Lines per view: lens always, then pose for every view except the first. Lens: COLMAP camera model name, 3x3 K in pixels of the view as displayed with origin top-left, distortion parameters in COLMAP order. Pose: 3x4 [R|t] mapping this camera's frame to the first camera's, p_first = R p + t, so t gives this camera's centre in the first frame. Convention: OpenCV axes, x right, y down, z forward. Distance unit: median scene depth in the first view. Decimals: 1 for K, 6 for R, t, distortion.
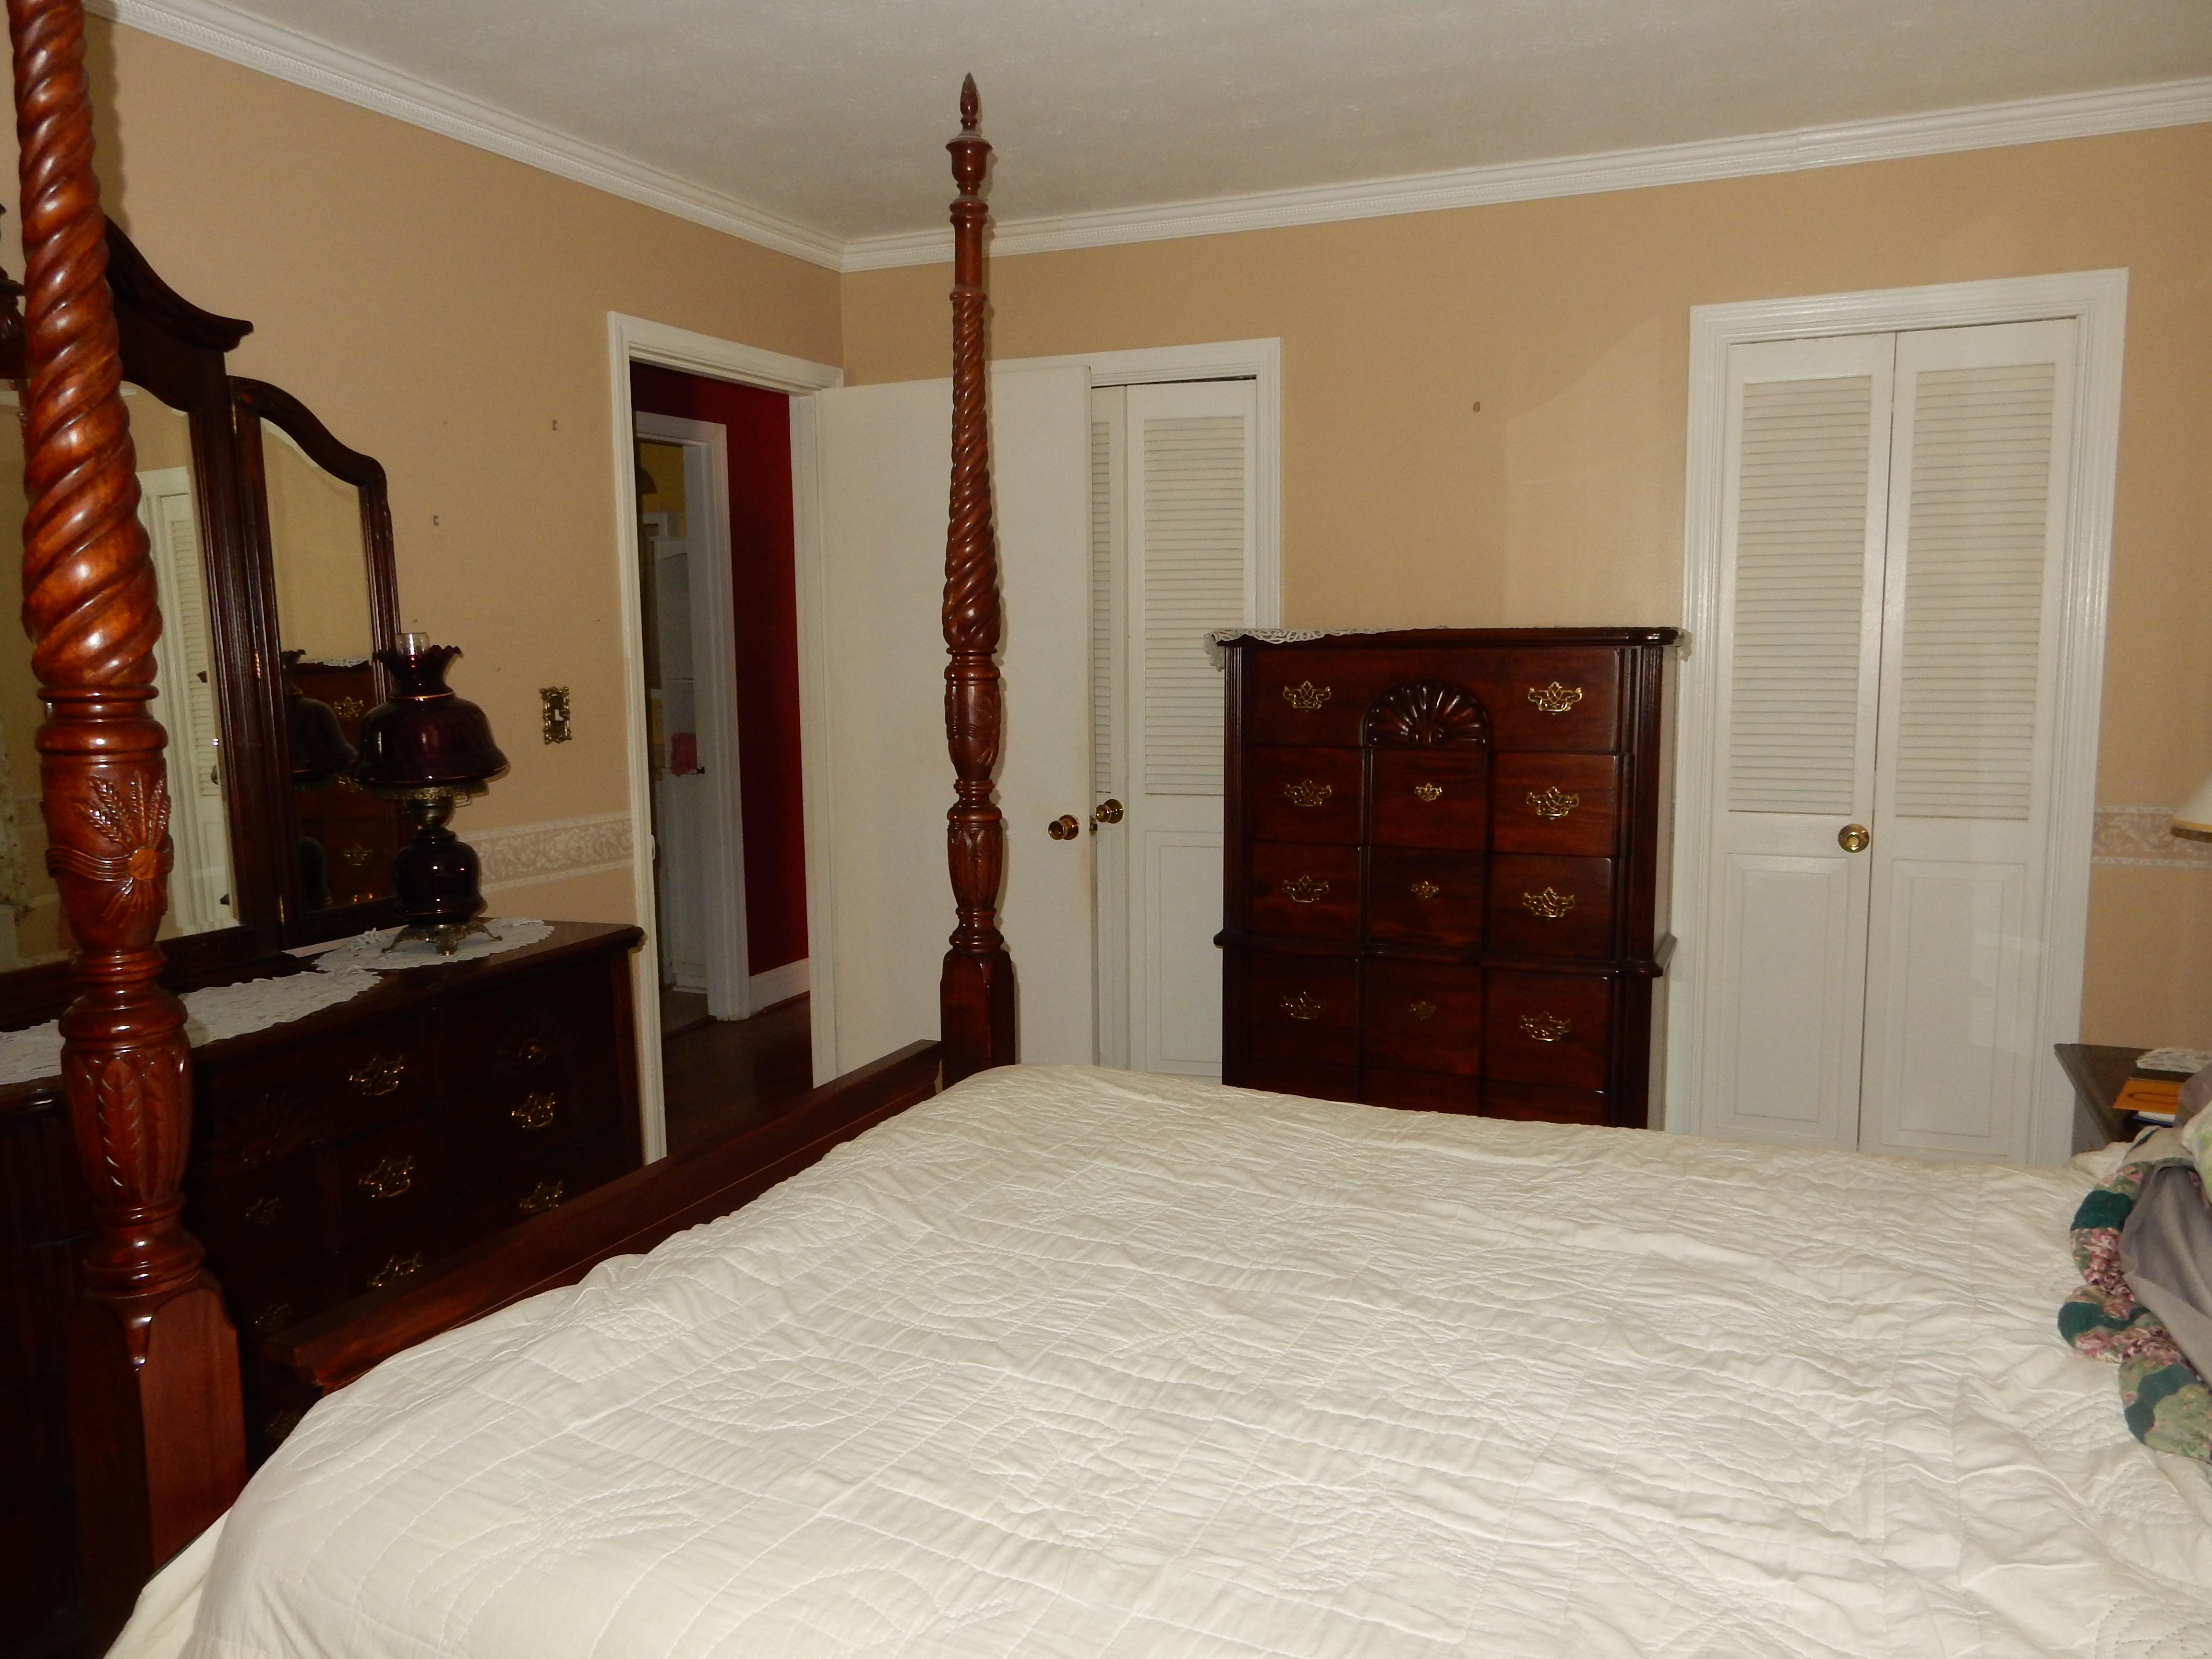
lens RADIAL K [[1630.5, 0, 1105.0], [0, 1630.5, 833.7], [0, 0, 1]] dist [-0.003013, 0.004196]
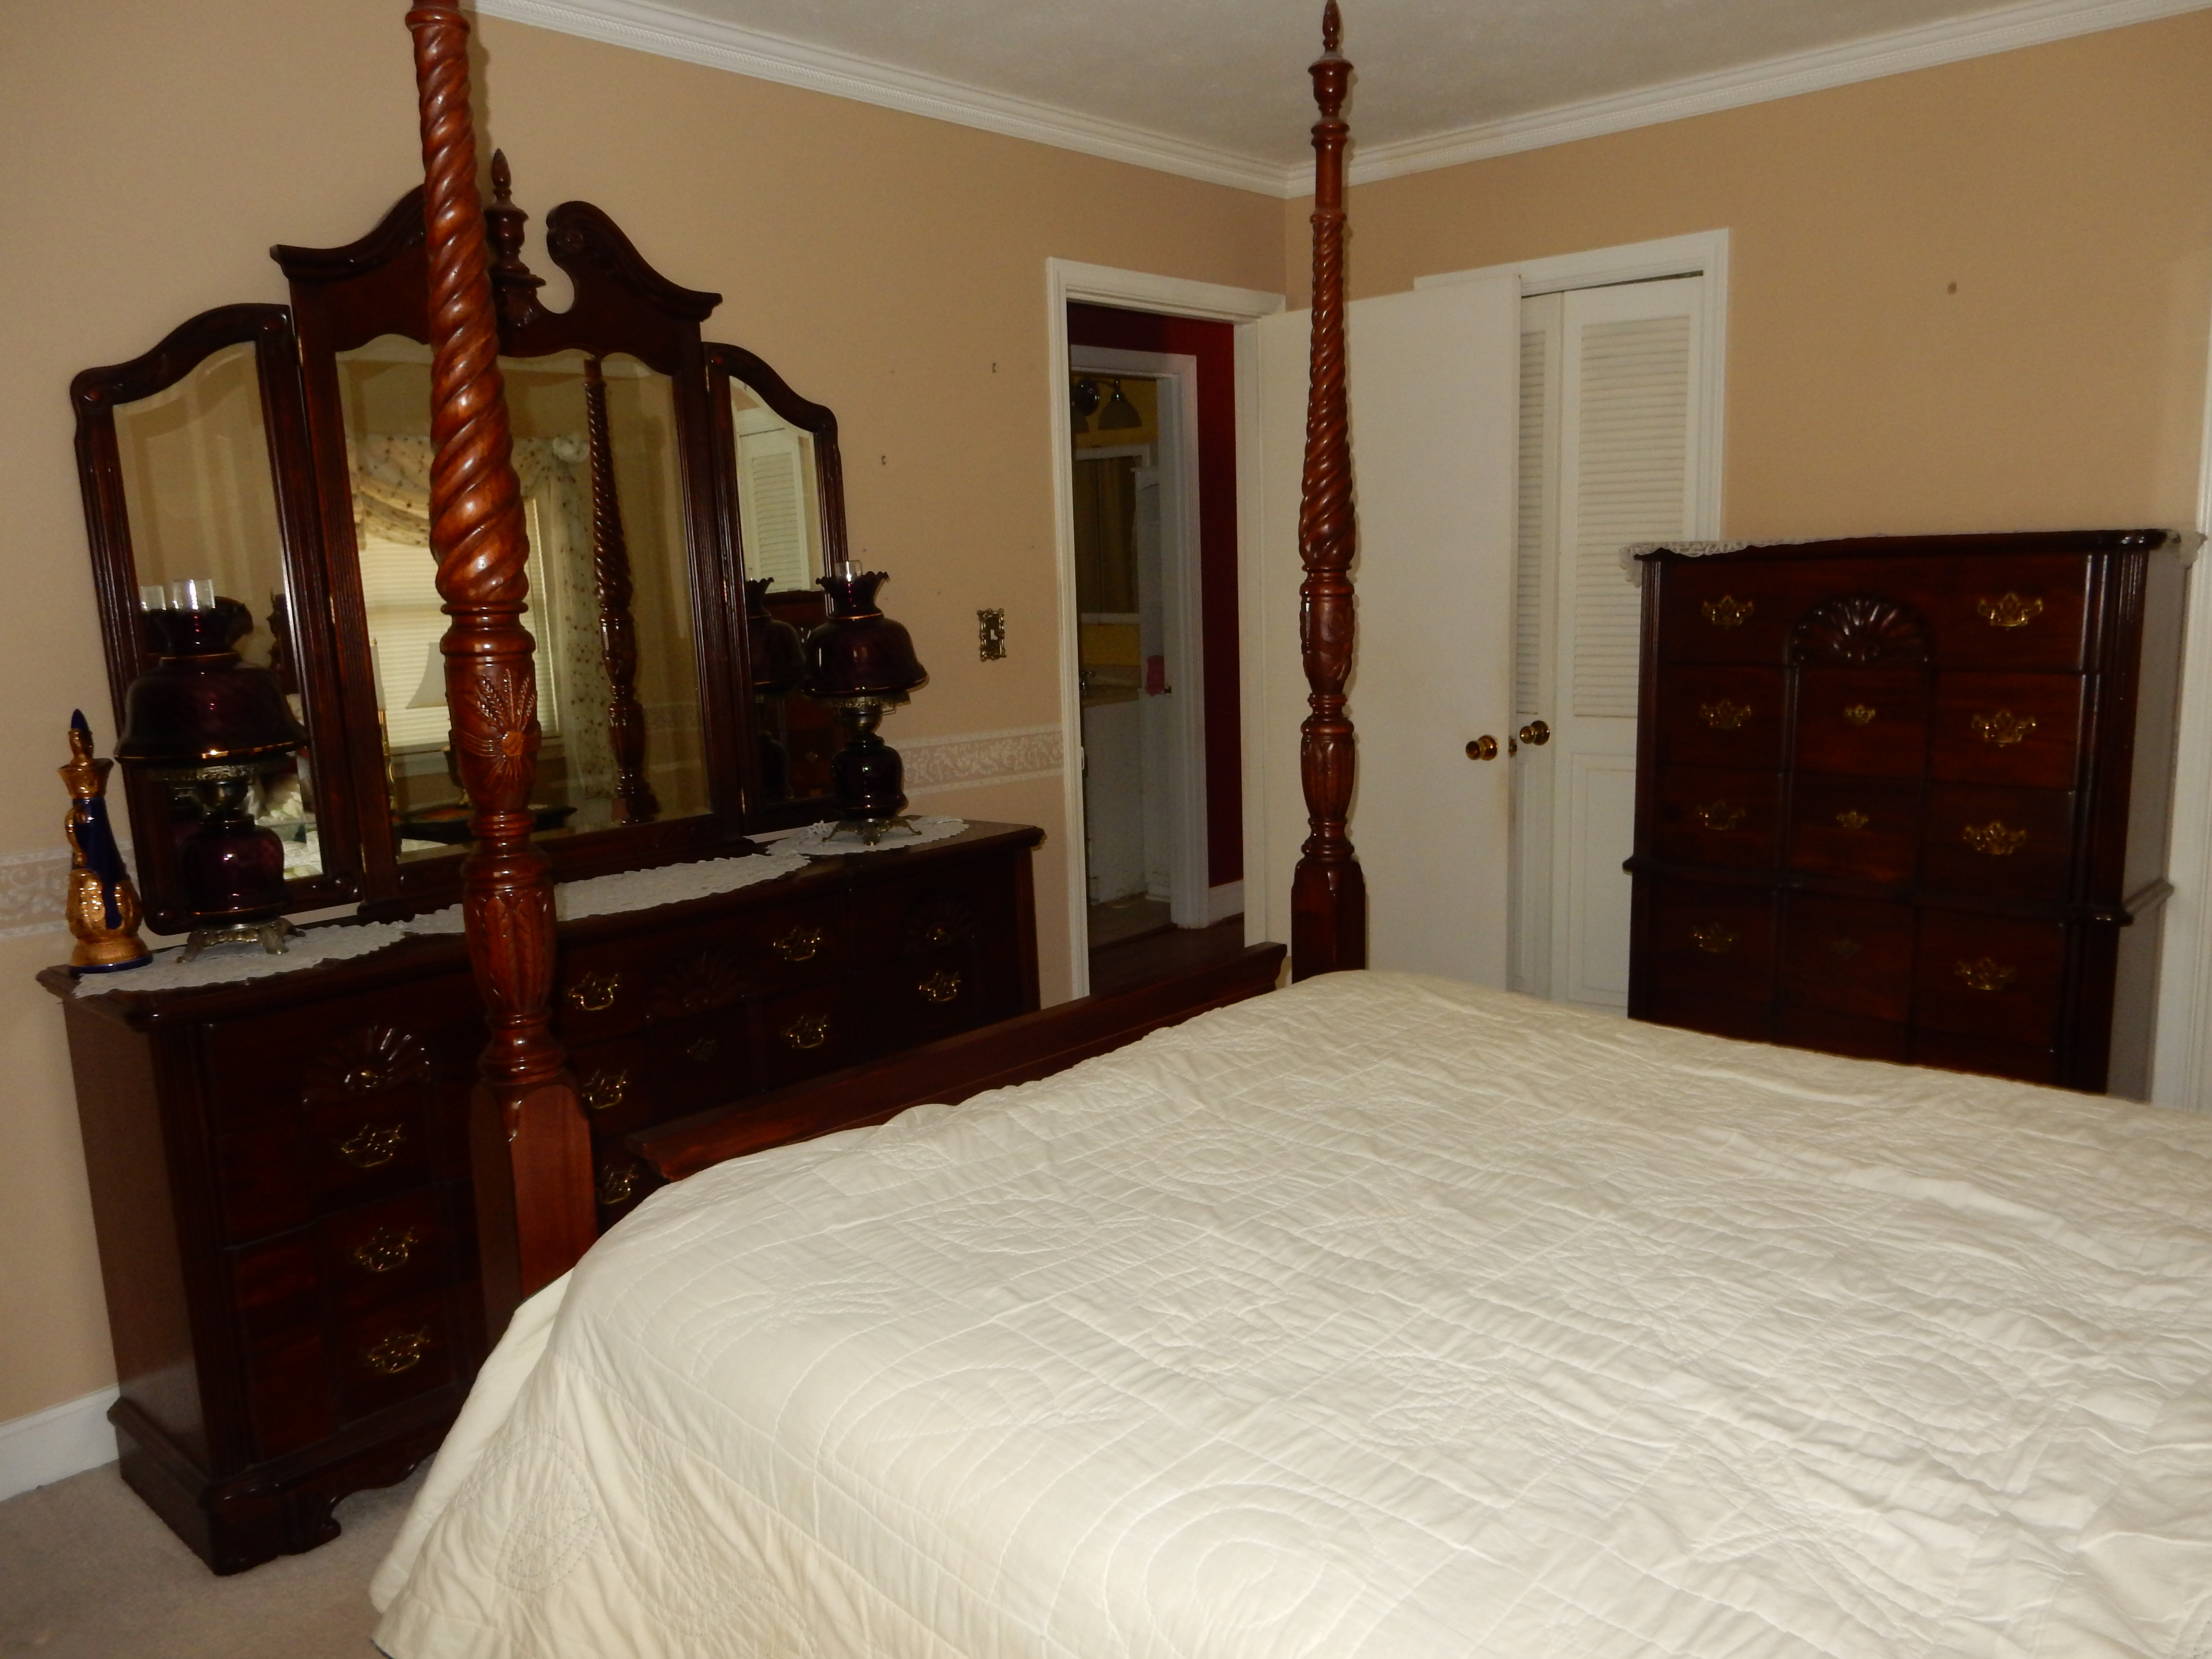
lens RADIAL K [[1630.5, 0, 1104.8], [0, 1630.5, 832.1], [0, 0, 1]] dist [-0.003013, 0.004196]
pose [[0.944395, 0.035501, -0.326890, 0.153699], [-0.021400, 0.998683, 0.046635, 0.011161], [0.328115, -0.037046, 0.943911, -0.025516]]
